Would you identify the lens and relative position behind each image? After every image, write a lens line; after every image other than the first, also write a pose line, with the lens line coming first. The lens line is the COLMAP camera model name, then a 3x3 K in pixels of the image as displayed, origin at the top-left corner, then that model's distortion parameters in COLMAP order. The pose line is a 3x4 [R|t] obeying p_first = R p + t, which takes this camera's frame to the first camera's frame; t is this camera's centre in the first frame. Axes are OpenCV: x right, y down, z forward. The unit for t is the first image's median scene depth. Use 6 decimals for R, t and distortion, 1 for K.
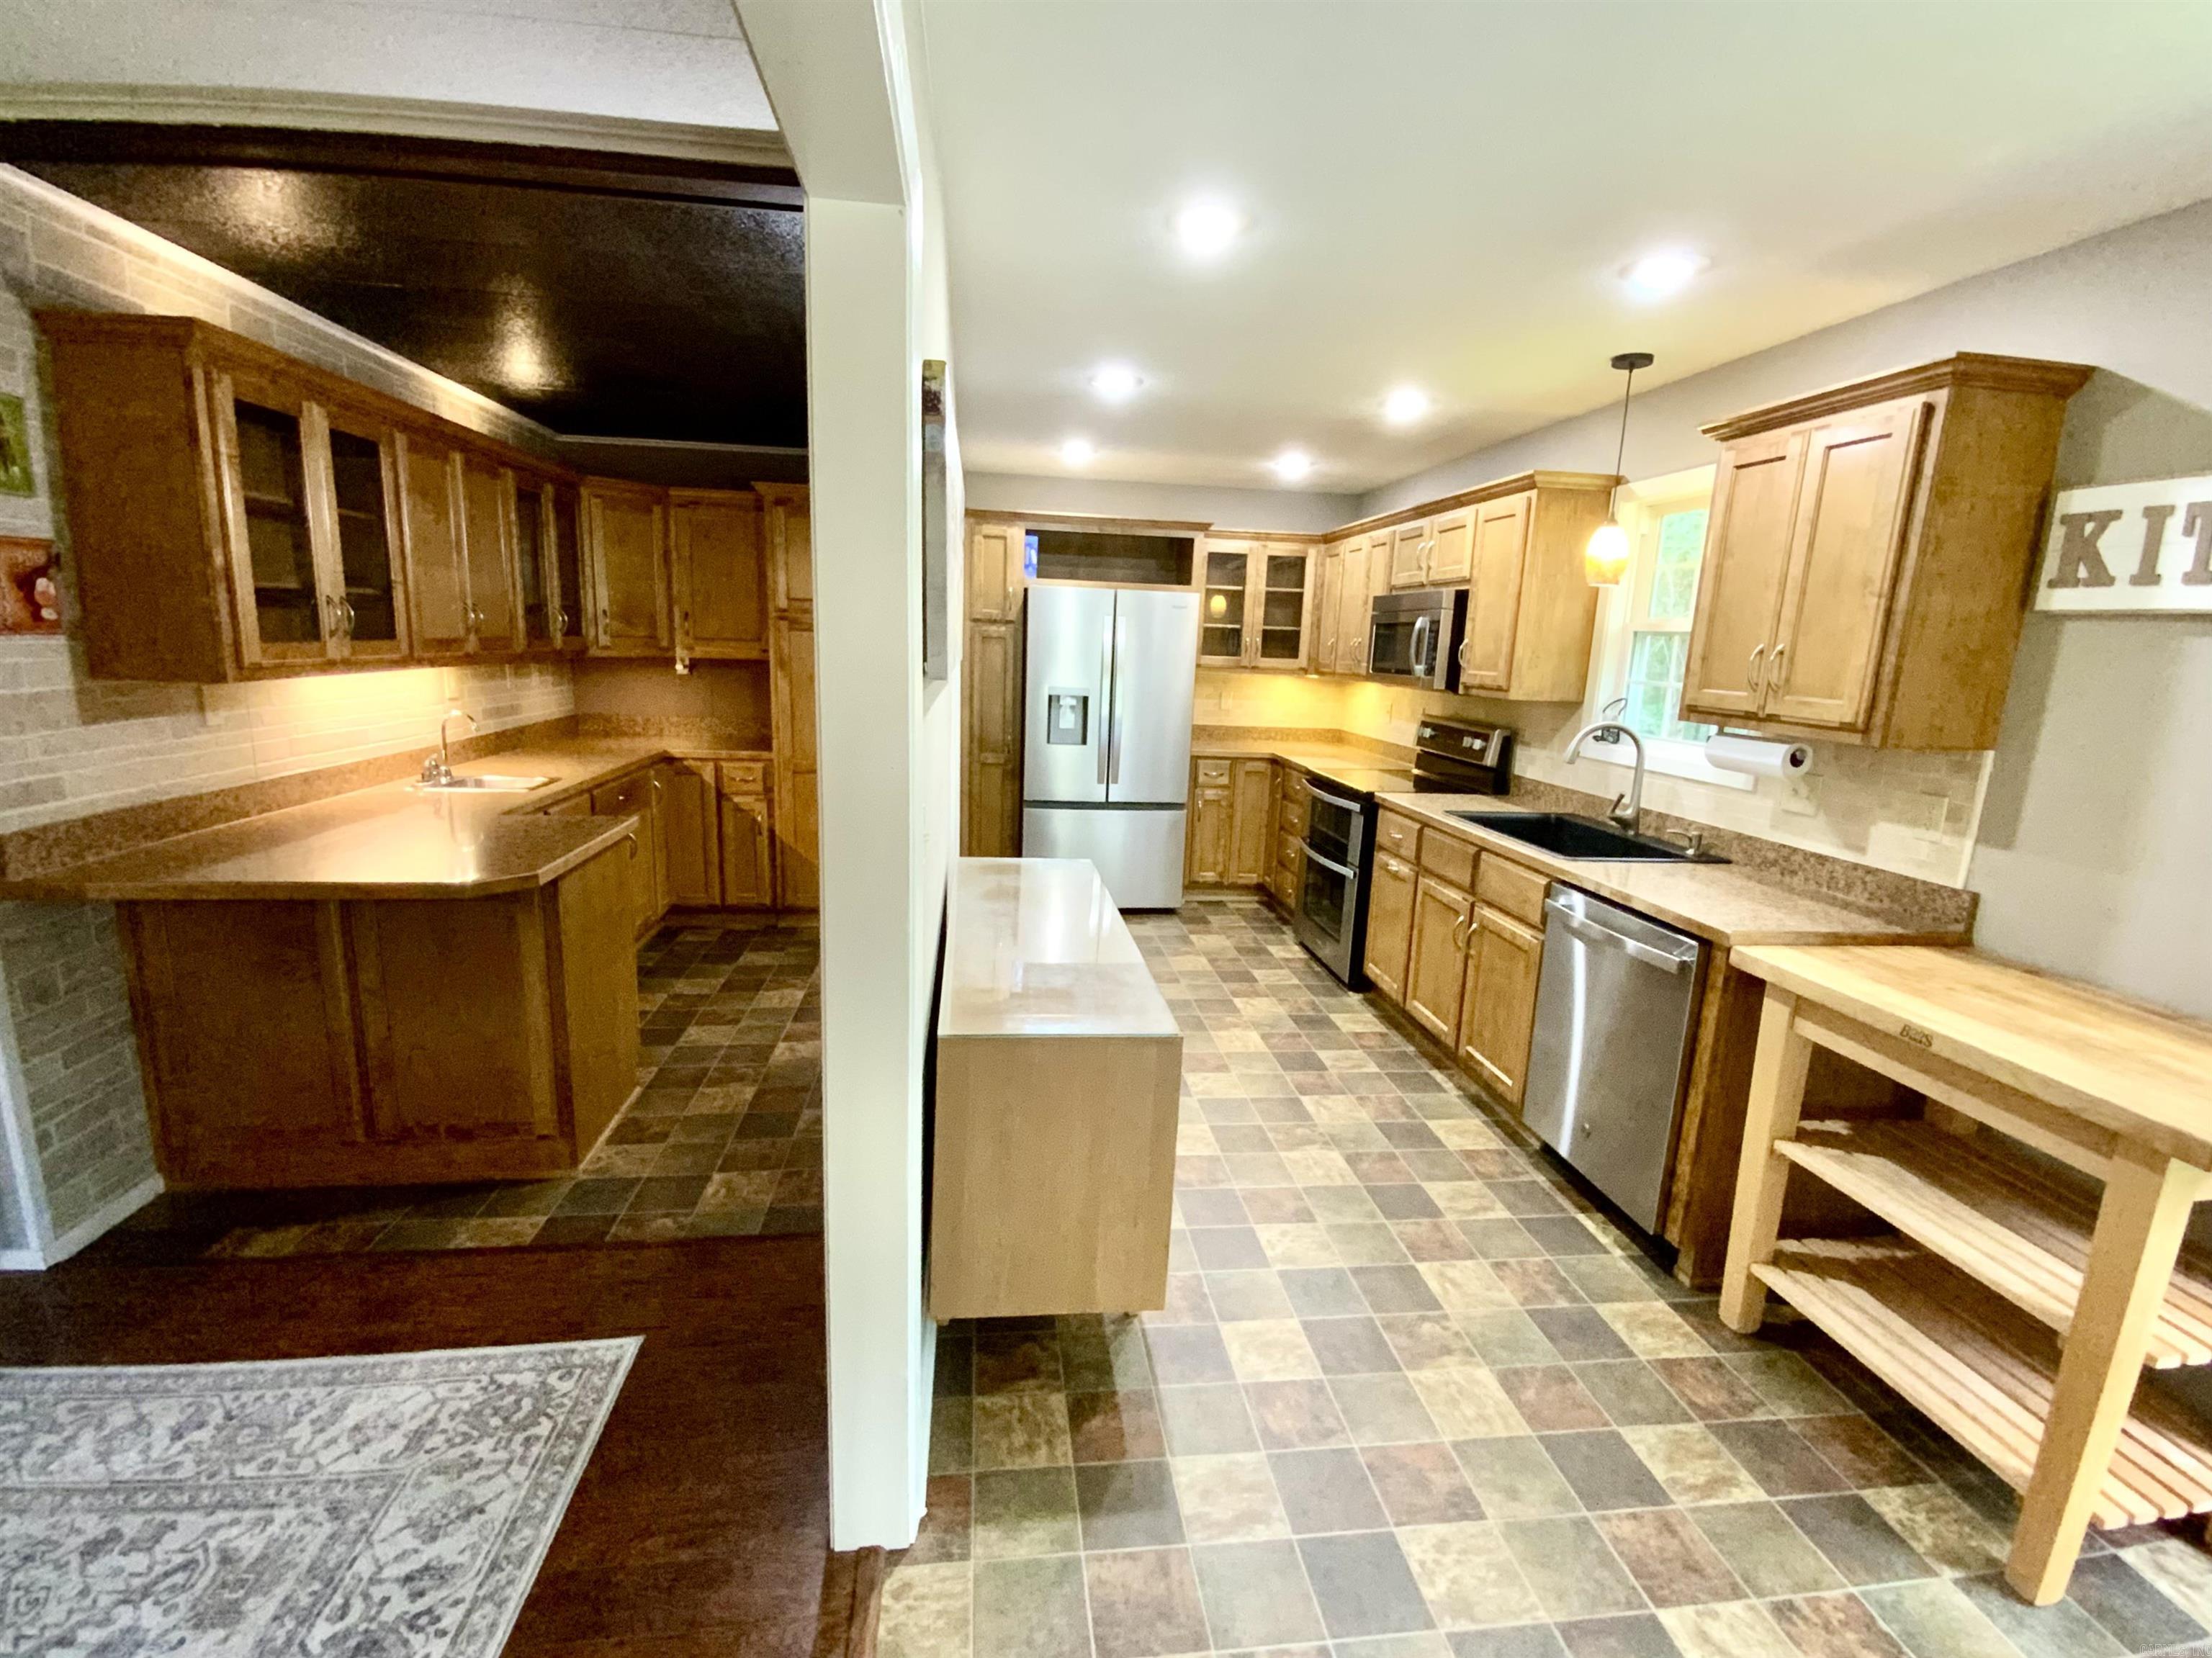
lens RADIAL K [[978.4, 0, 1106.0], [0, 978.4, 829.0], [0, 0, 1]] dist [0.022872, -0.018028]
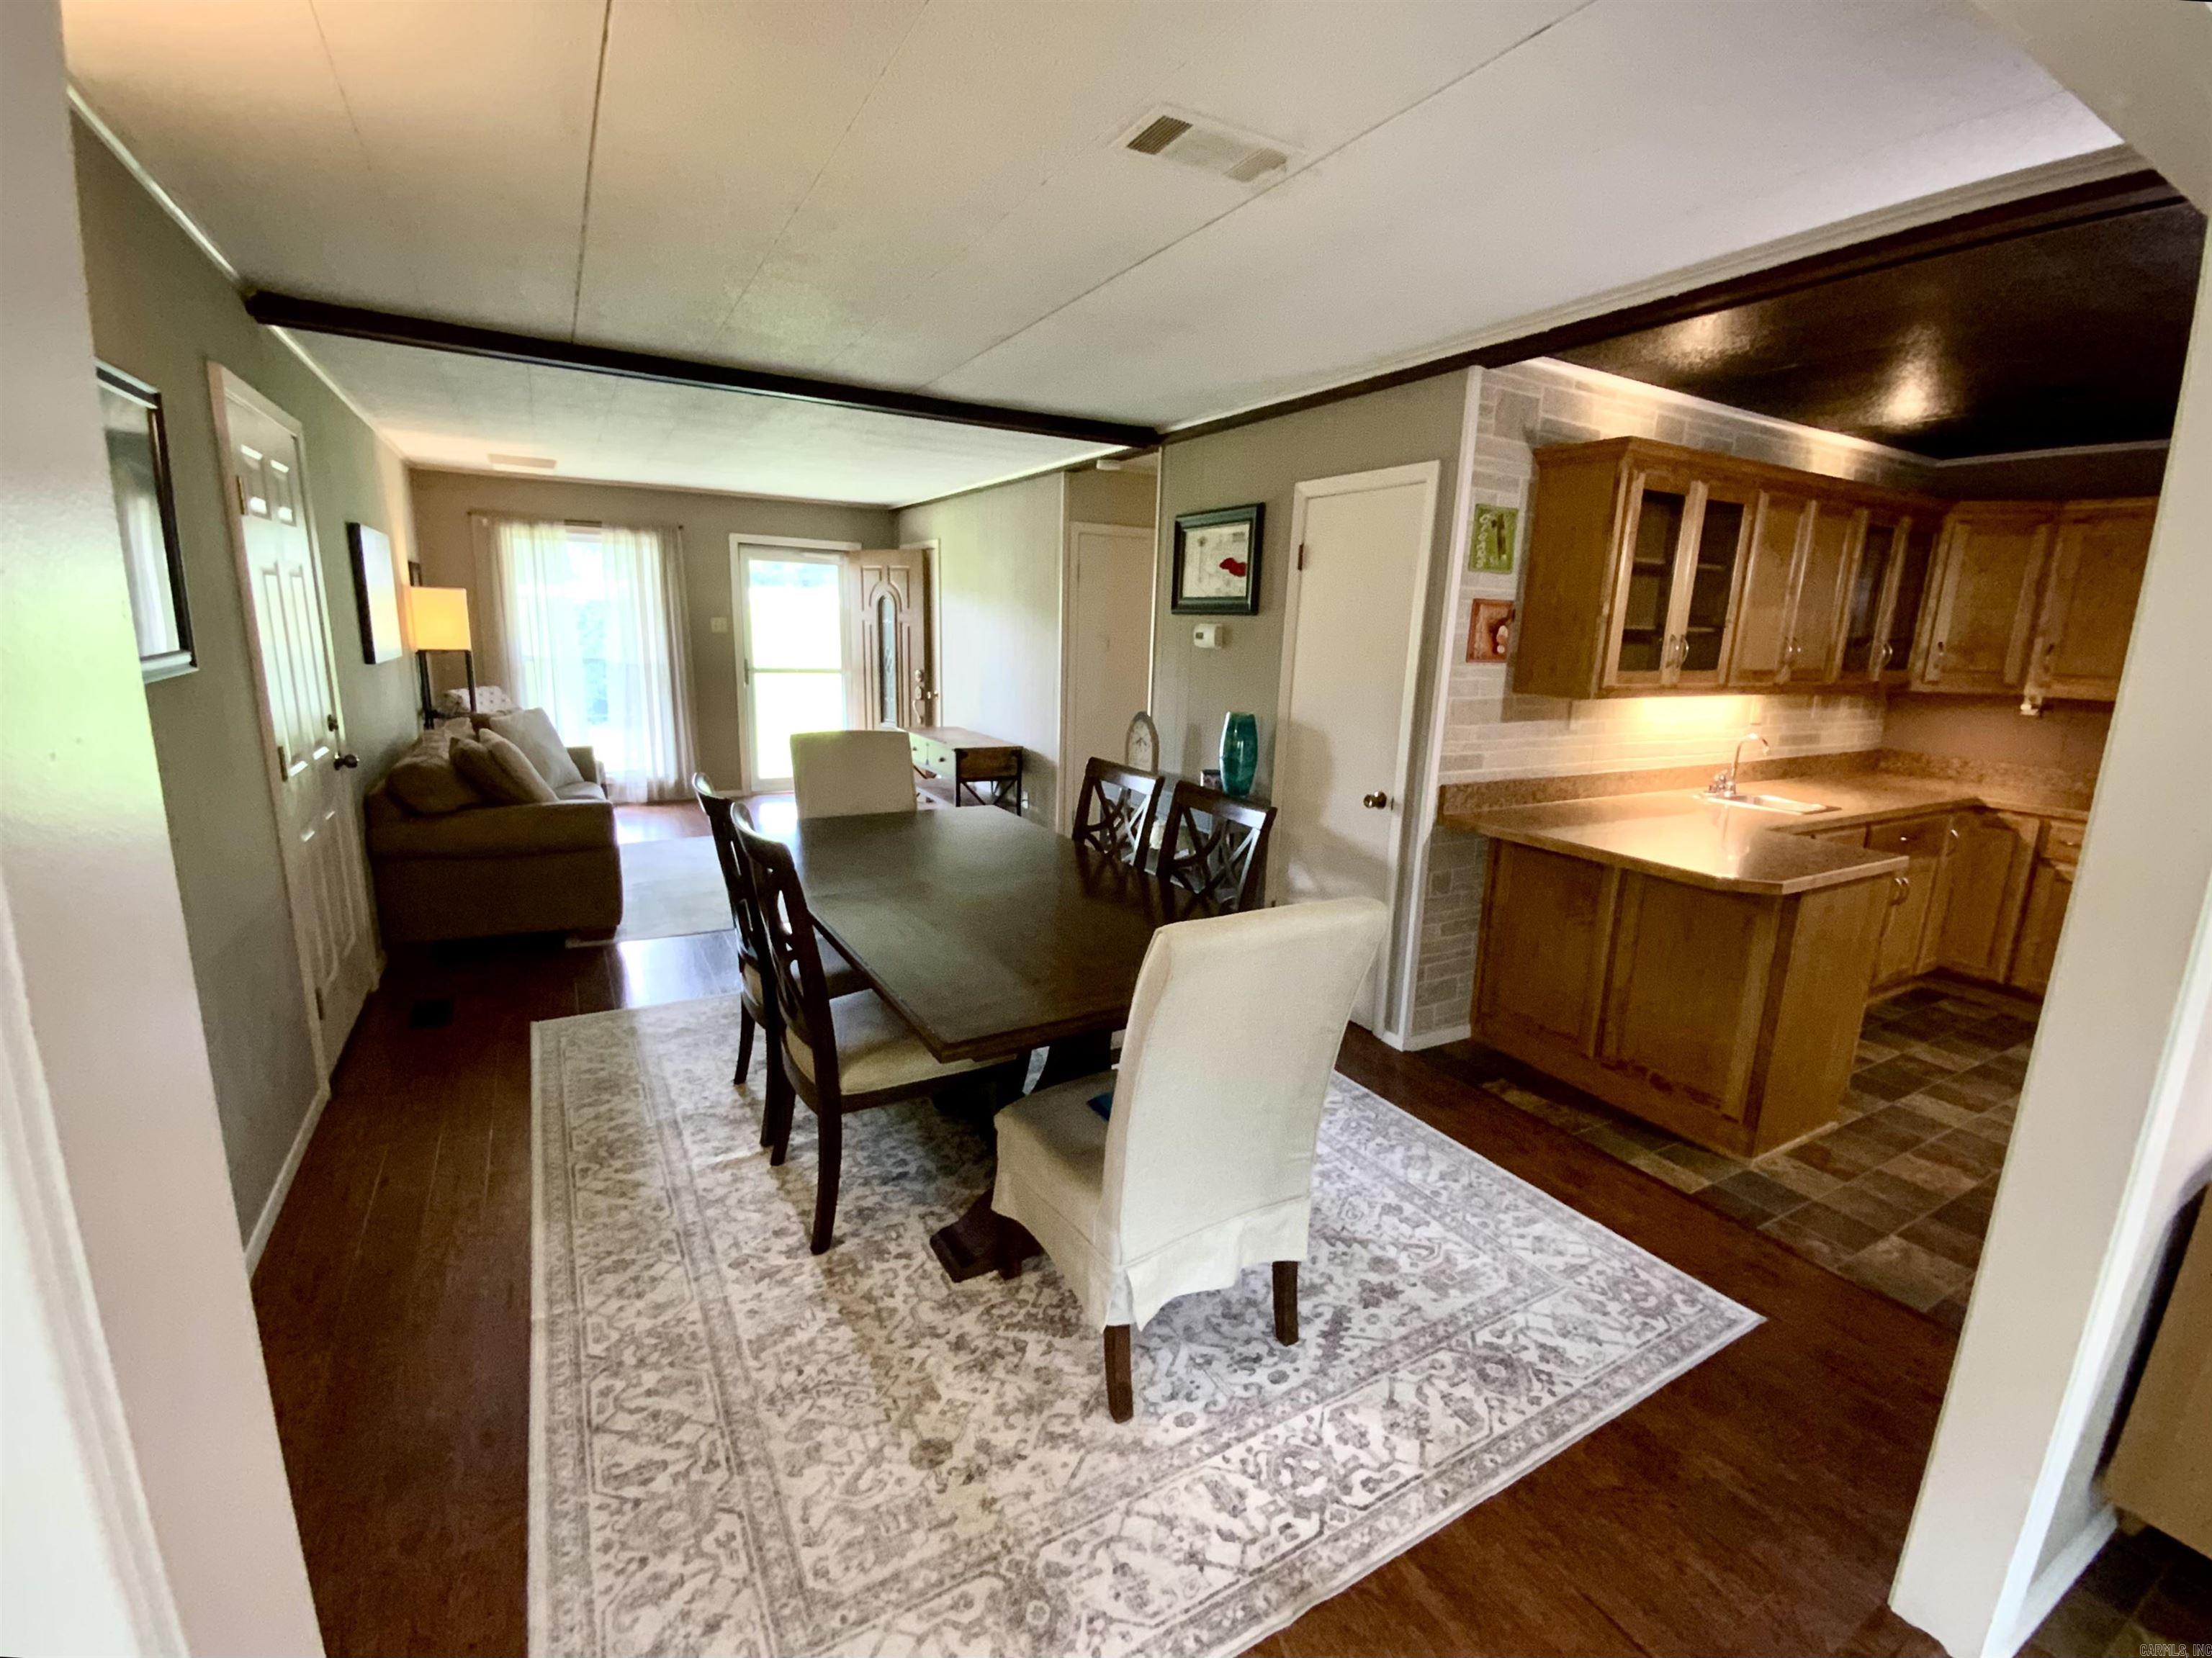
lens RADIAL K [[978.4, 0, 1106.0], [0, 978.4, 829.0], [0, 0, 1]] dist [0.022872, -0.018028]
pose [[0.383722, 0.164650, -0.908652, 0.114151], [-0.192597, 0.976607, 0.095630, 0.024496], [0.903141, 0.138309, 0.406457, -0.128352]]
